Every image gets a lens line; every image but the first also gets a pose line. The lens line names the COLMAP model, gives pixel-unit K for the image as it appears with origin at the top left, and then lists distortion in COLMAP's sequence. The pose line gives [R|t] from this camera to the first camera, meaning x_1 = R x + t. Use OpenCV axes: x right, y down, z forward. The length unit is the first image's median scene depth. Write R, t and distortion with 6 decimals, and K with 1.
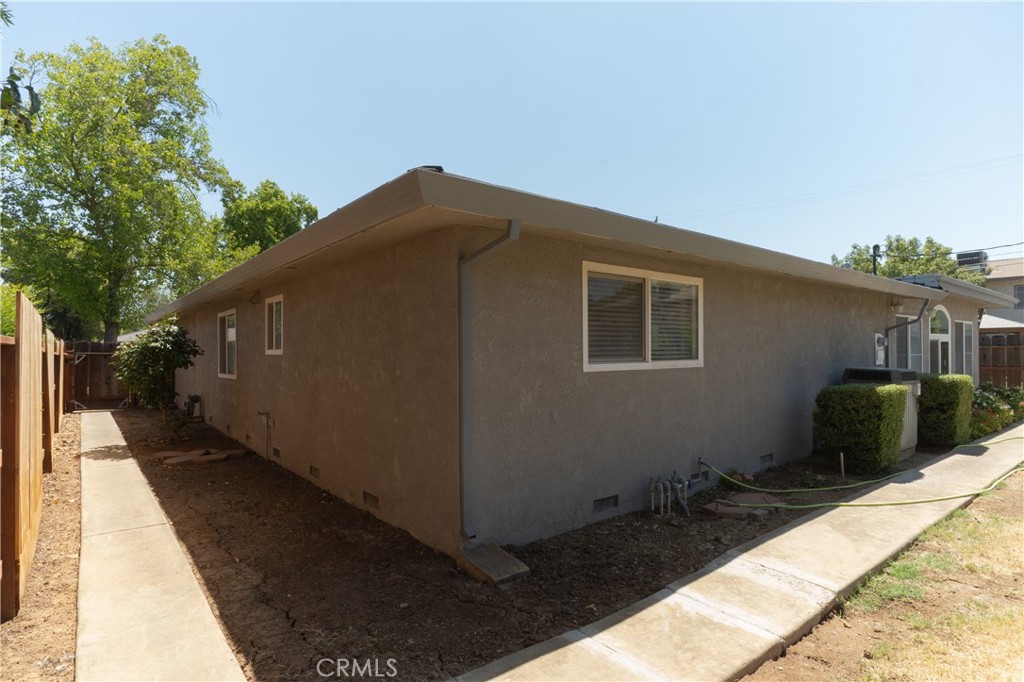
lens RADIAL K [[544.7, 0, 515.8], [0, 544.7, 345.4], [0, 0, 1]] dist [-0.053956, 0.042448]
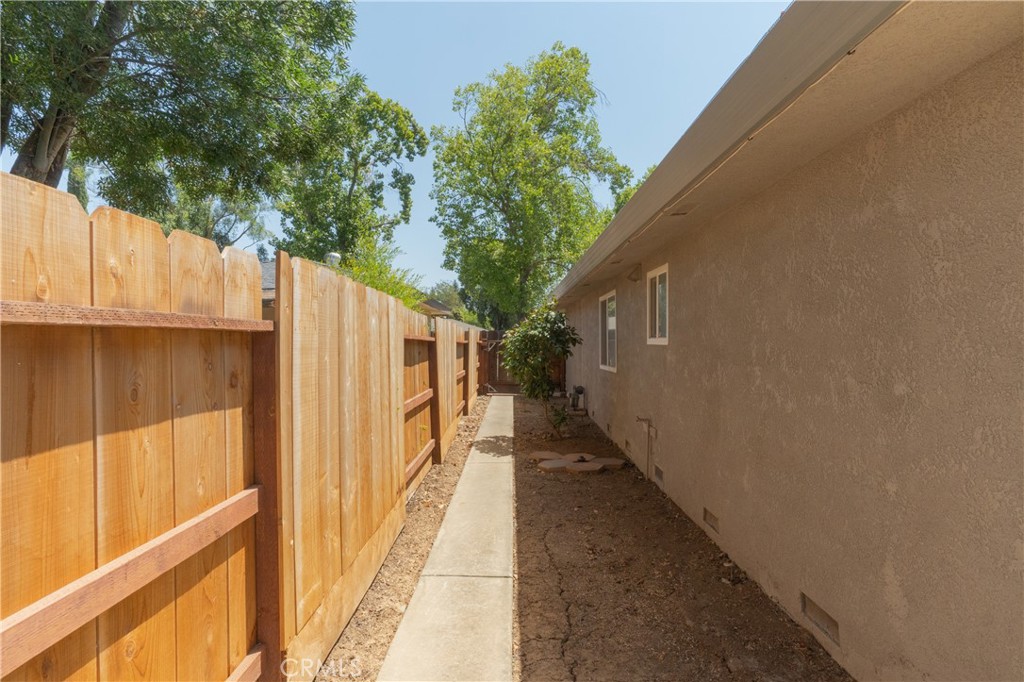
lens RADIAL K [[544.7, 0, 515.8], [0, 544.7, 345.4], [0, 0, 1]] dist [-0.053956, 0.042448]
pose [[0.773481, 0.009362, -0.633751, -0.088994], [0.004819, 0.999775, 0.020651, 0.001035], [0.633801, -0.019027, 0.773262, 0.214940]]
